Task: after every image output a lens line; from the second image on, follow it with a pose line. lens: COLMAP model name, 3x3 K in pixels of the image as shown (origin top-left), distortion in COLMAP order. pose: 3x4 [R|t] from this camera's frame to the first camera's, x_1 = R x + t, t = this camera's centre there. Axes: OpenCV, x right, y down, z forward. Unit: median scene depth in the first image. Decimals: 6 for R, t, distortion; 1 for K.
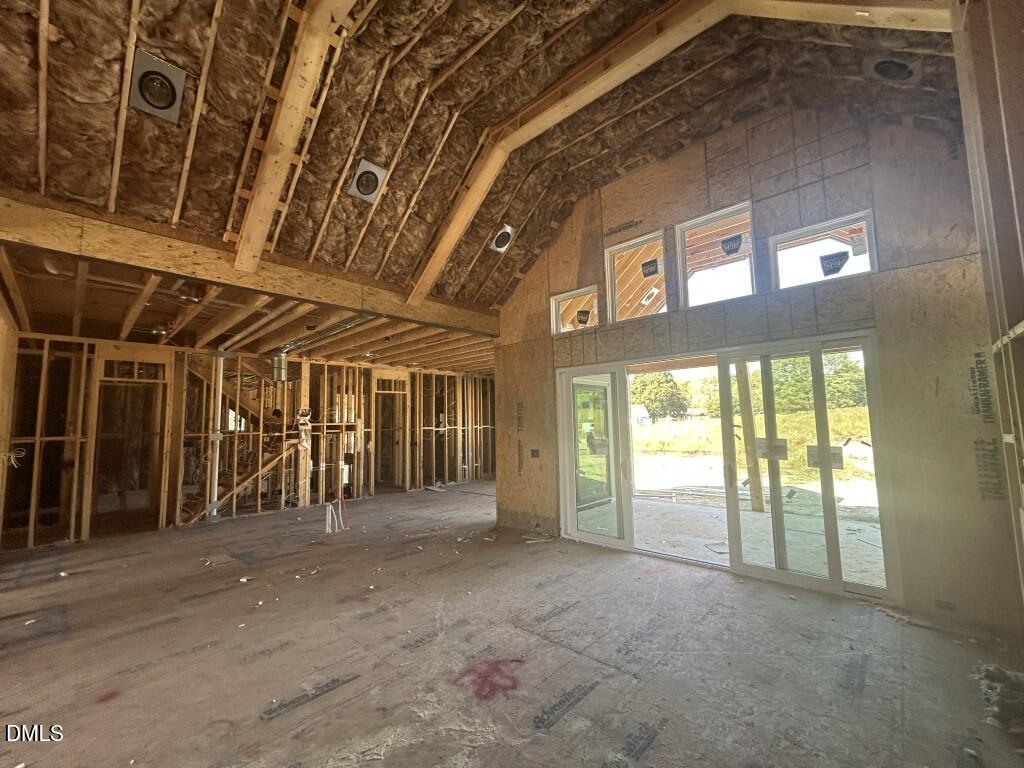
lens RADIAL K [[416.0, 0, 508.1], [0, 416.0, 383.5], [0, 0, 1]] dist [-0.000243, -0.000044]
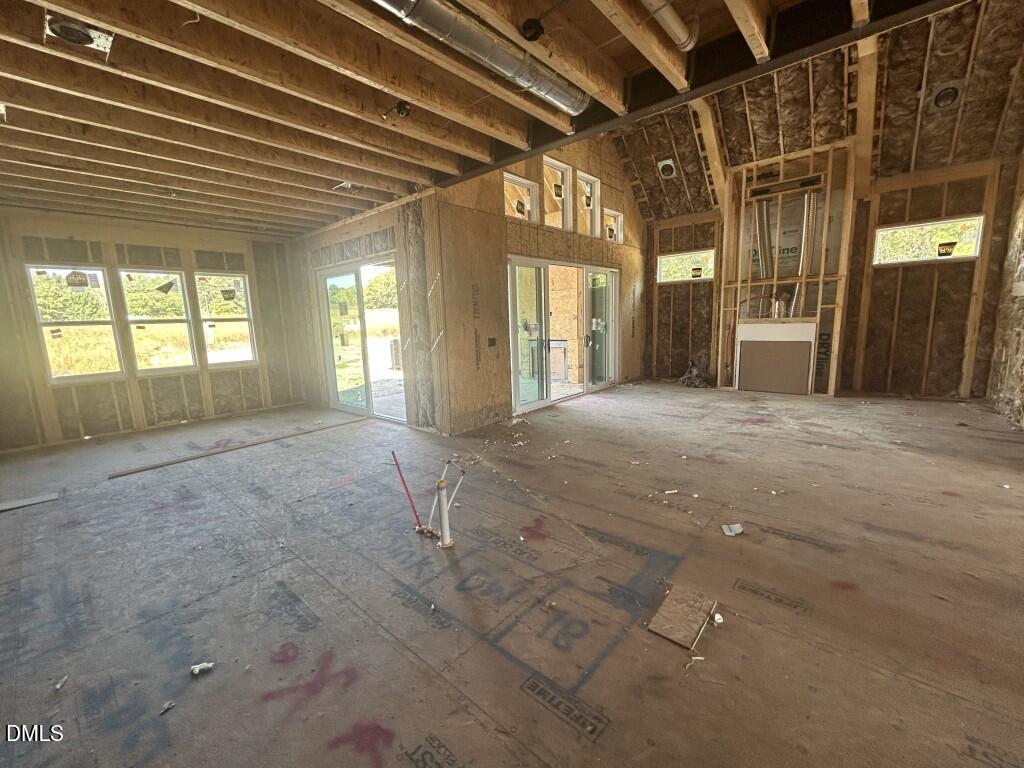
lens RADIAL K [[416.0, 0, 507.9], [0, 416.0, 385.5], [0, 0, 1]] dist [-0.000243, -0.000044]
pose [[-0.037868, -0.141969, 0.989147, -1.292052], [-0.067672, 0.987948, 0.139206, 0.195594], [-0.996989, -0.061667, -0.047019, 1.475409]]
